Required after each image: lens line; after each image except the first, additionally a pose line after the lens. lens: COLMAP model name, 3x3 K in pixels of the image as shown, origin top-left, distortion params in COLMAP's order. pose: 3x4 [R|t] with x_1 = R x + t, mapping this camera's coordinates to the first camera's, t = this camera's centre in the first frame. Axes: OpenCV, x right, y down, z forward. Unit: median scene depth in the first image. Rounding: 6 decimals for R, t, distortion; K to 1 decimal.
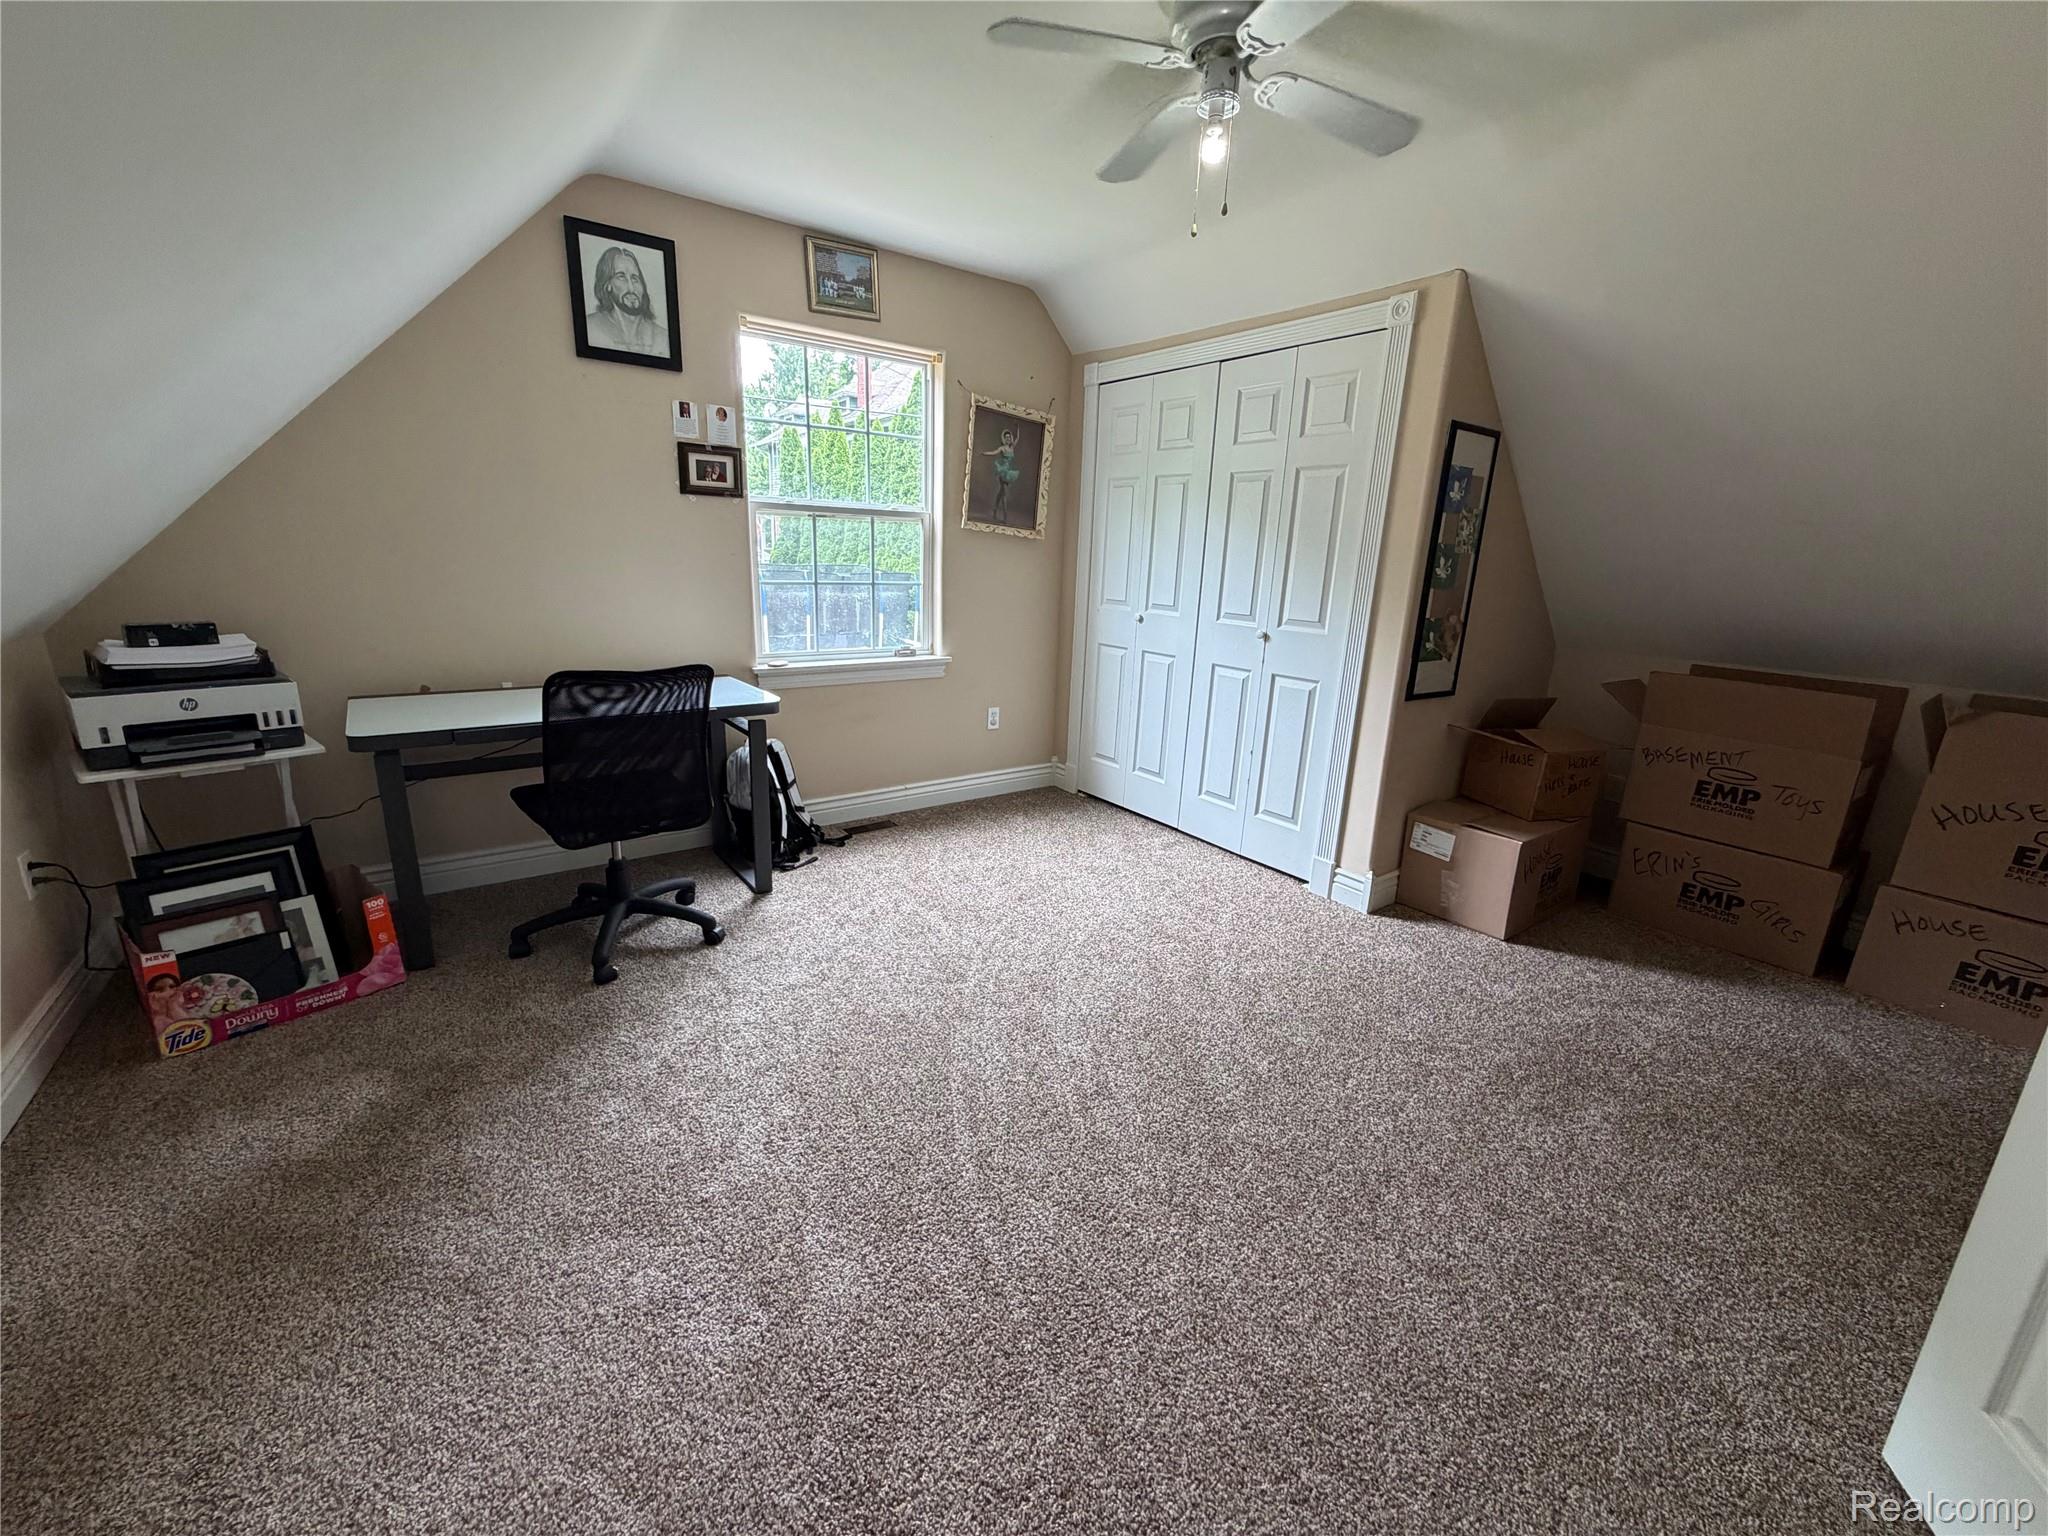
lens RADIAL K [[817.0, 0, 1020.5], [0, 817.0, 767.7], [0, 0, 1]] dist [-0.000394, -0.000357]
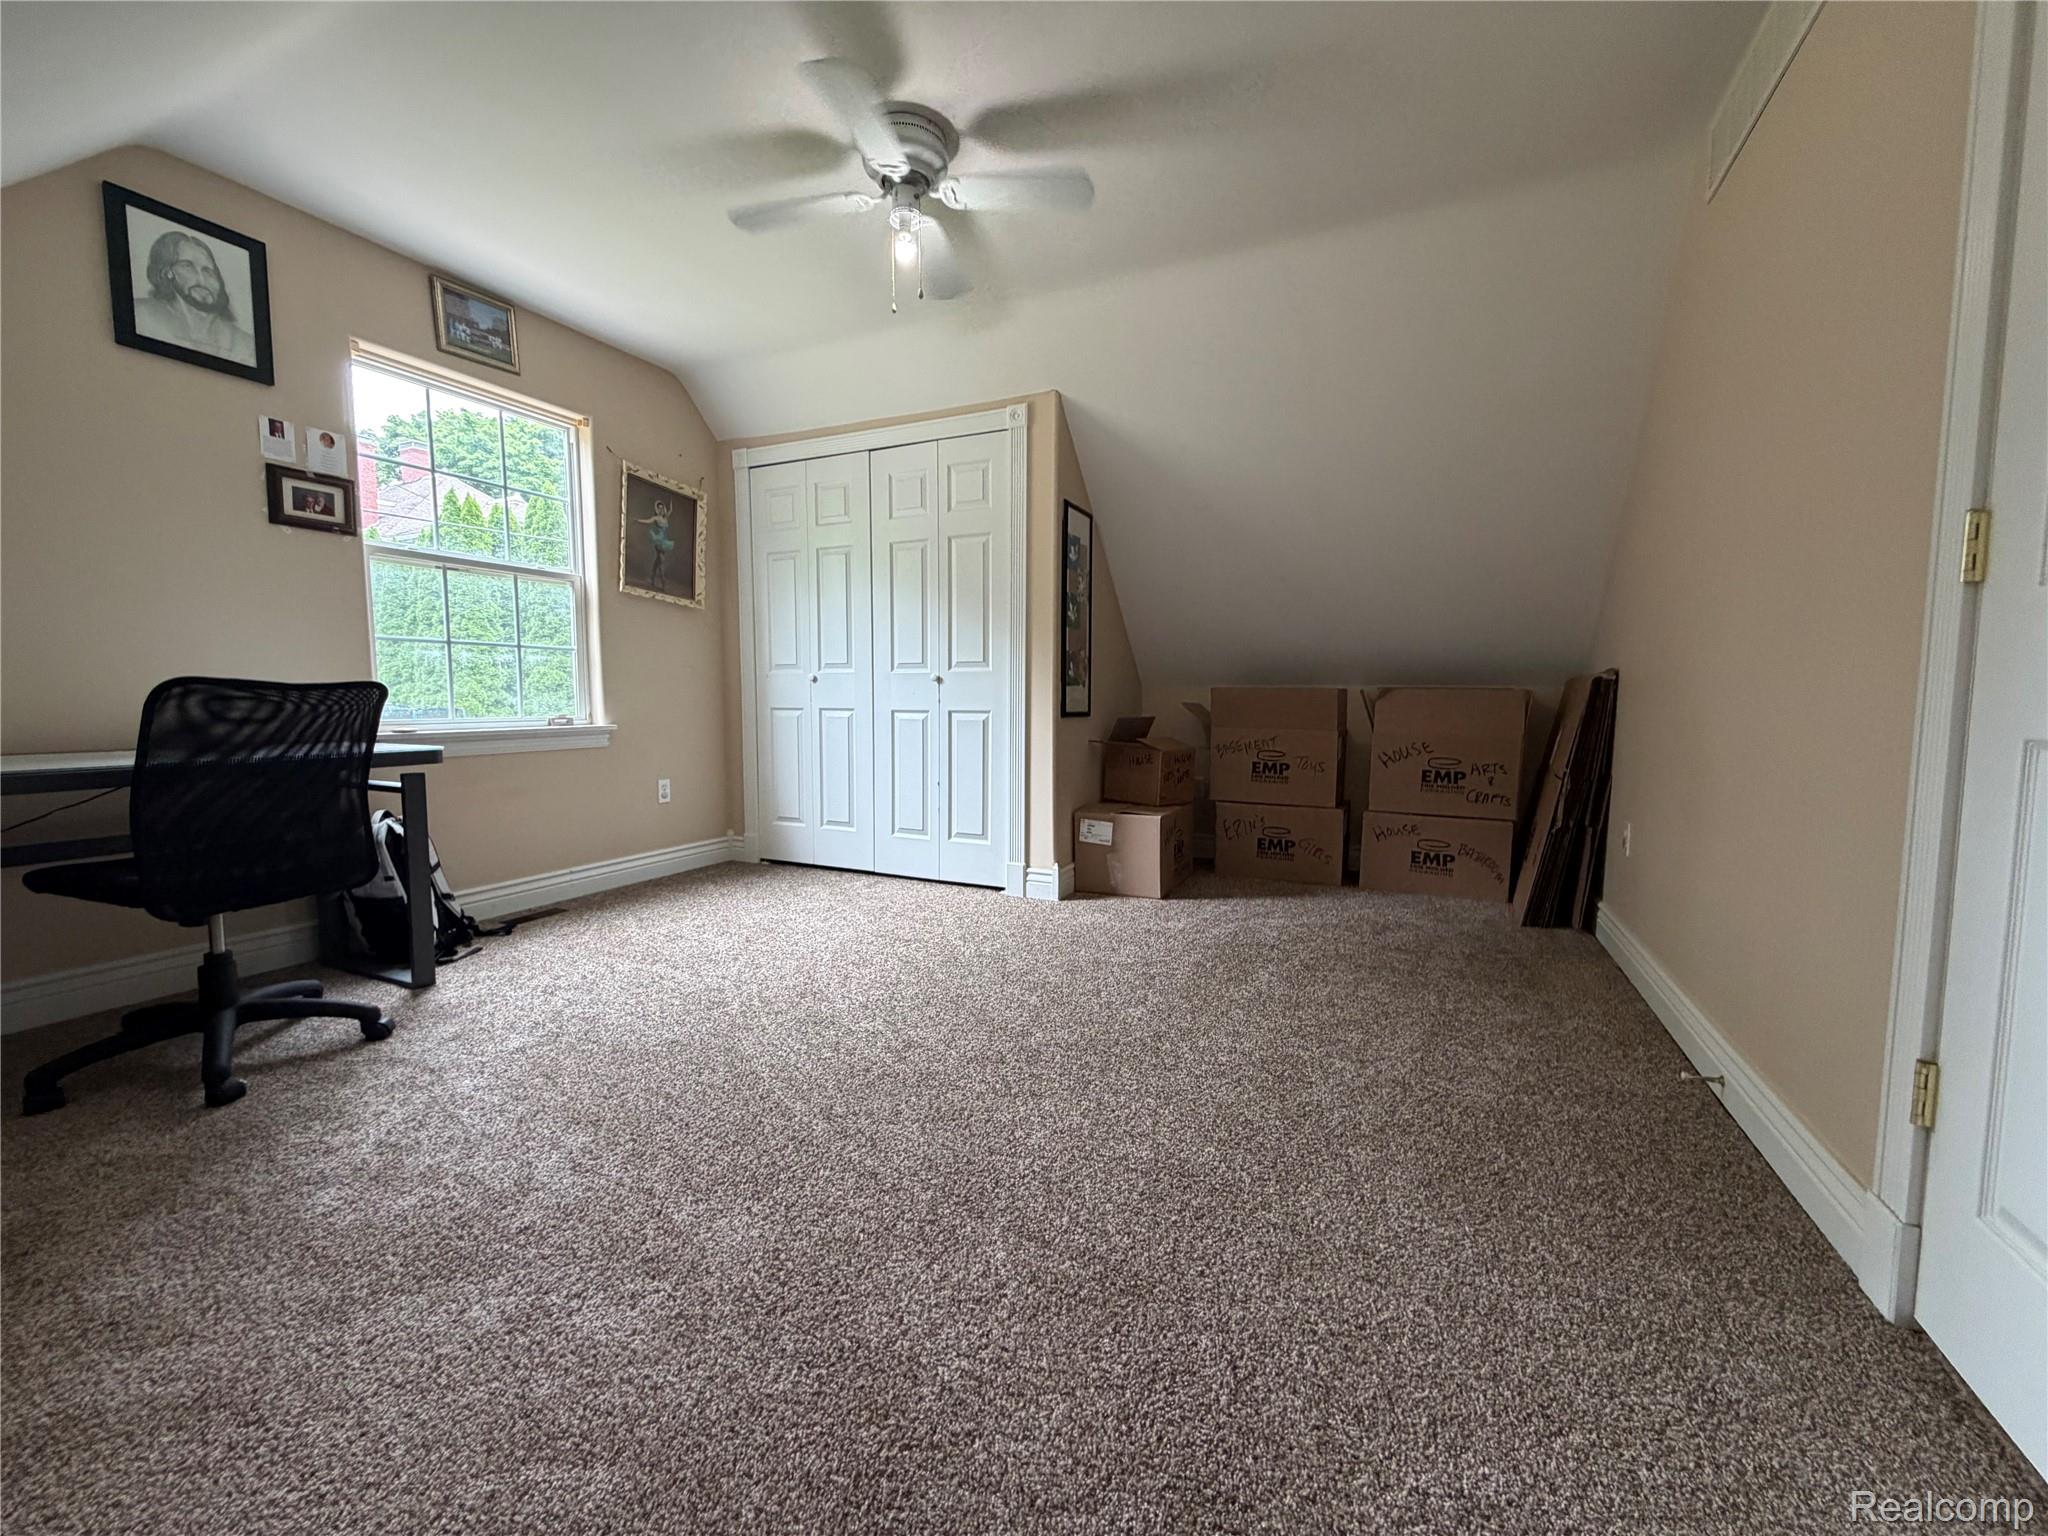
lens RADIAL K [[817.0, 0, 1021.2], [0, 817.0, 767.9], [0, 0, 1]] dist [-0.000394, -0.000357]
pose [[0.878719, -0.074871, 0.471432, -0.162860], [0.151038, 0.980490, -0.125808, 0.135686], [-0.452815, 0.181754, 0.872883, -0.027385]]
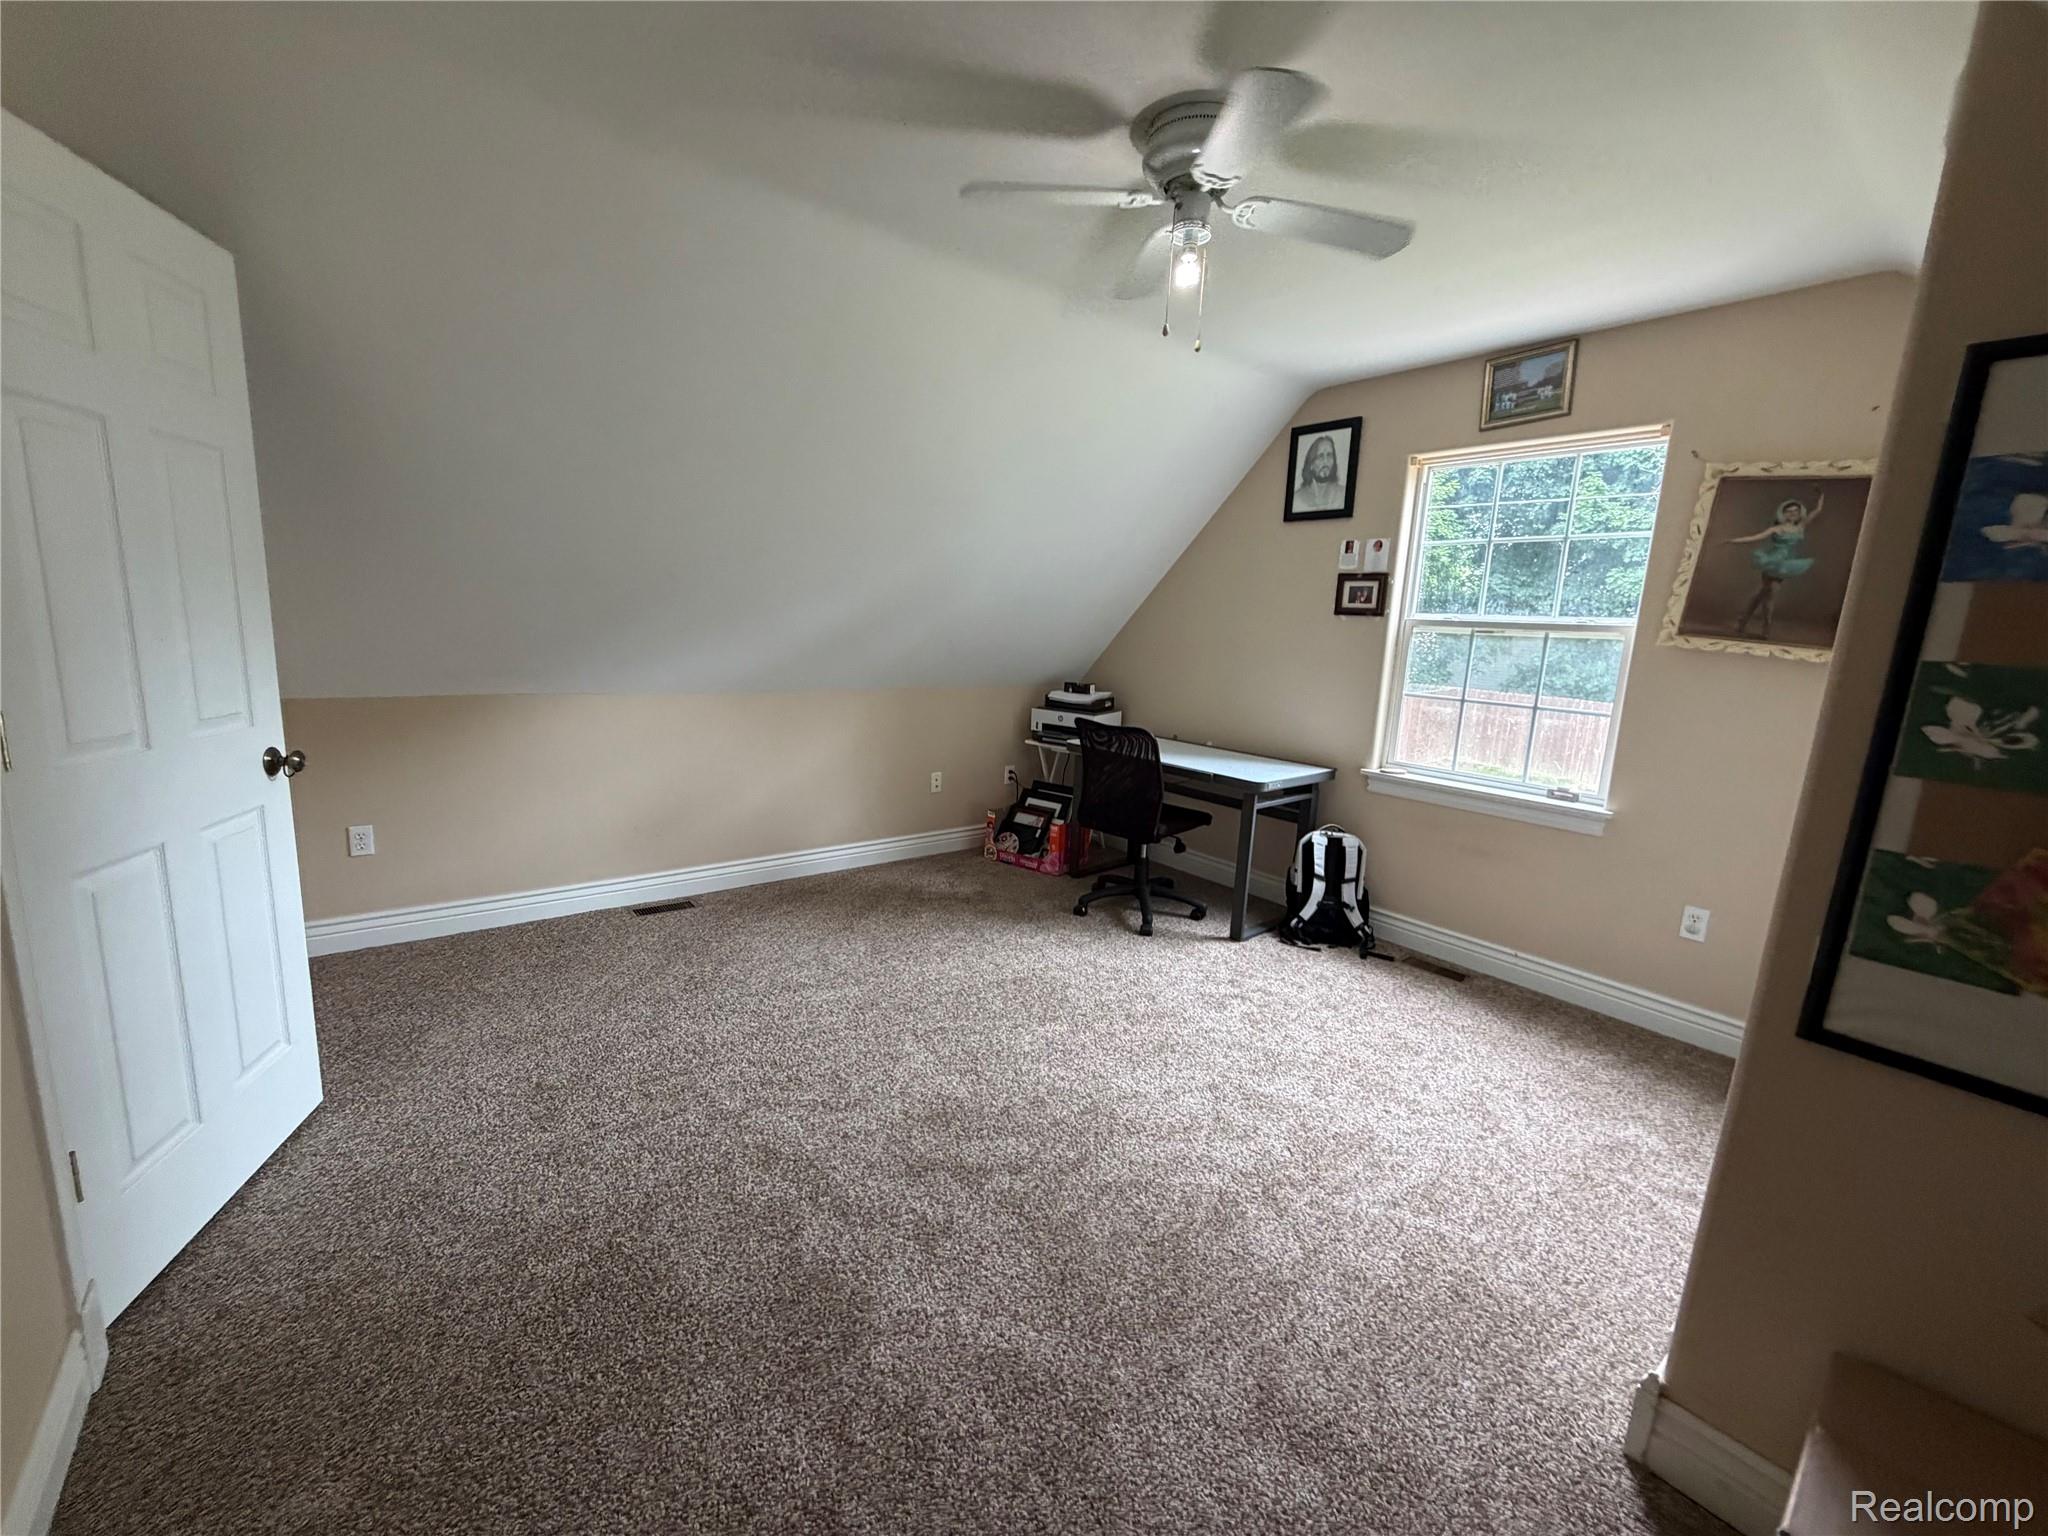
lens RADIAL K [[817.0, 0, 1020.3], [0, 817.0, 766.5], [0, 0, 1]] dist [-0.000394, -0.000357]
pose [[0.044777, 0.143606, -0.988621, 0.828436], [-0.300927, 0.945587, 0.123725, -0.140777], [0.952595, 0.291963, 0.085555, 0.548814]]
